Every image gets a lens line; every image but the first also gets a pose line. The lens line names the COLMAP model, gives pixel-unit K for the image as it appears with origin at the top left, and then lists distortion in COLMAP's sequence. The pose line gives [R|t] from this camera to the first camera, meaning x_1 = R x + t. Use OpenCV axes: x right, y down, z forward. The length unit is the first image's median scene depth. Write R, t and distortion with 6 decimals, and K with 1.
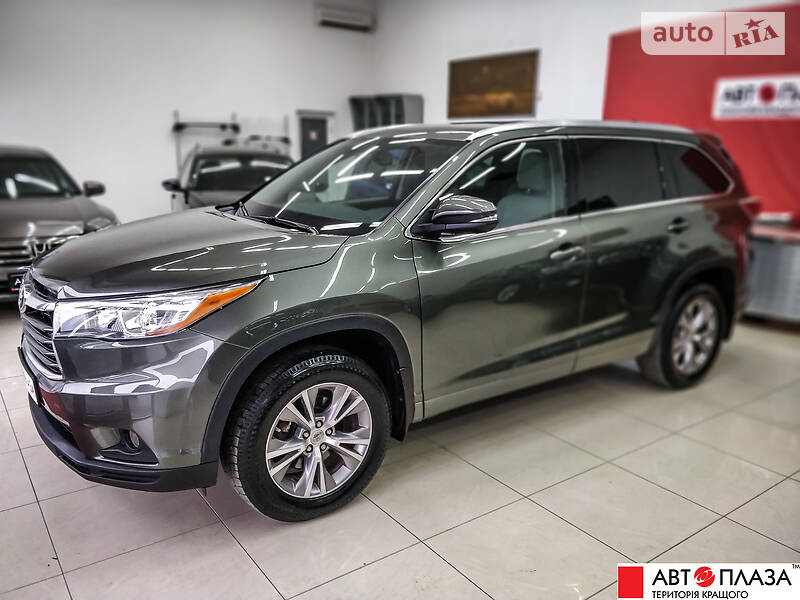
lens RADIAL K [[646.9, 0, 400.0], [0, 646.9, 300.0], [0, 0, 1]] dist [0.059528, -0.076758]
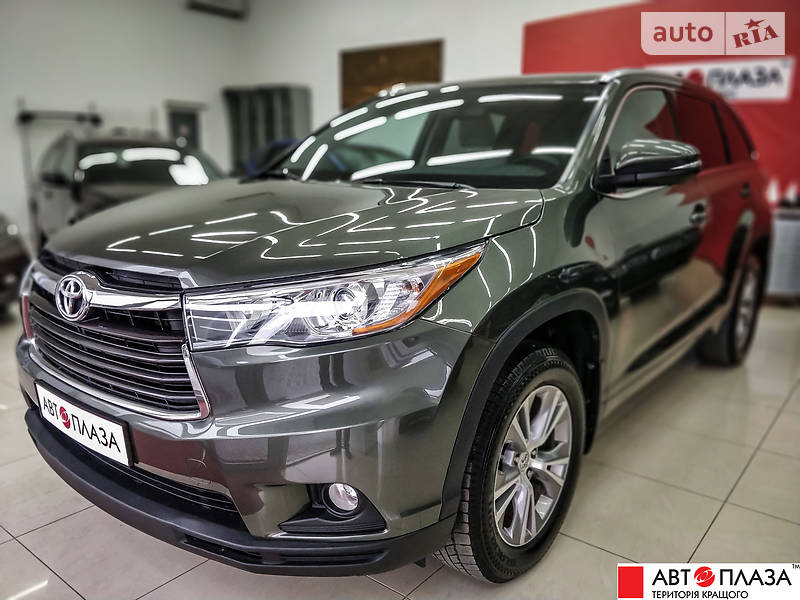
lens RADIAL K [[653.4, 0, 402.0], [0, 653.4, 299.3], [0, 0, 1]] dist [0.009461, -0.001358]
pose [[0.964107, -0.063109, 0.257907, -0.175222], [0.067863, 0.997649, -0.009565, 0.010242], [-0.256697, 0.026724, 0.966123, 0.125174]]
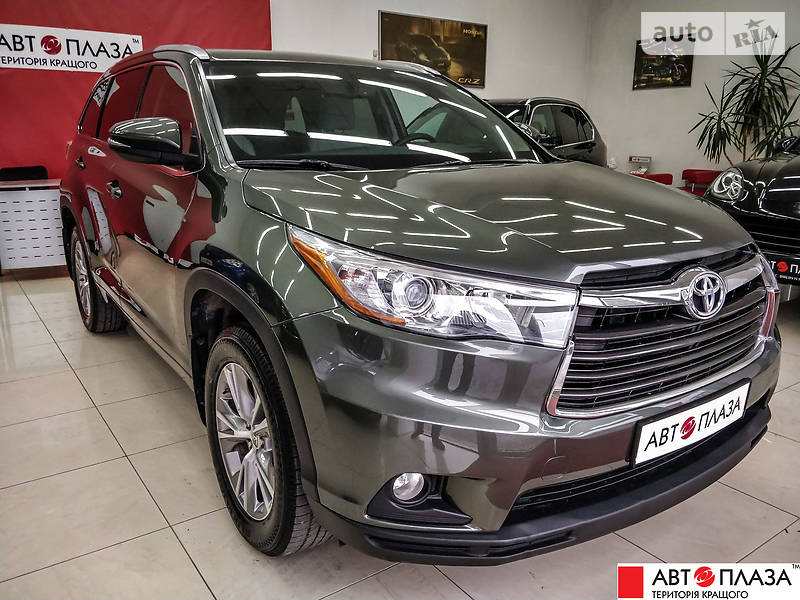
lens RADIAL K [[646.9, 0, 400.0], [0, 646.9, 300.0], [0, 0, 1]] dist [0.059528, -0.076758]
pose [[0.008204, -0.262940, 0.964777, -0.472532], [0.232528, 0.938864, 0.253900, -0.089250], [-0.972555, 0.222255, 0.068844, 0.500714]]
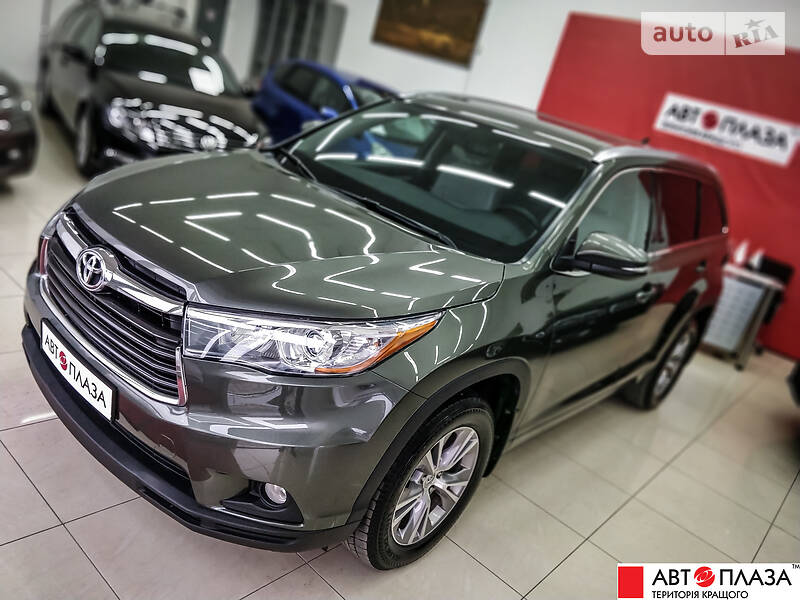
lens RADIAL K [[646.9, 0, 400.0], [0, 646.9, 300.0], [0, 0, 1]] dist [0.059528, -0.076758]
pose [[0.942246, 0.152650, 0.298110, -0.187214], [-0.192276, 0.975347, 0.108298, -0.047752], [-0.274229, -0.159363, 0.948368, 0.080227]]
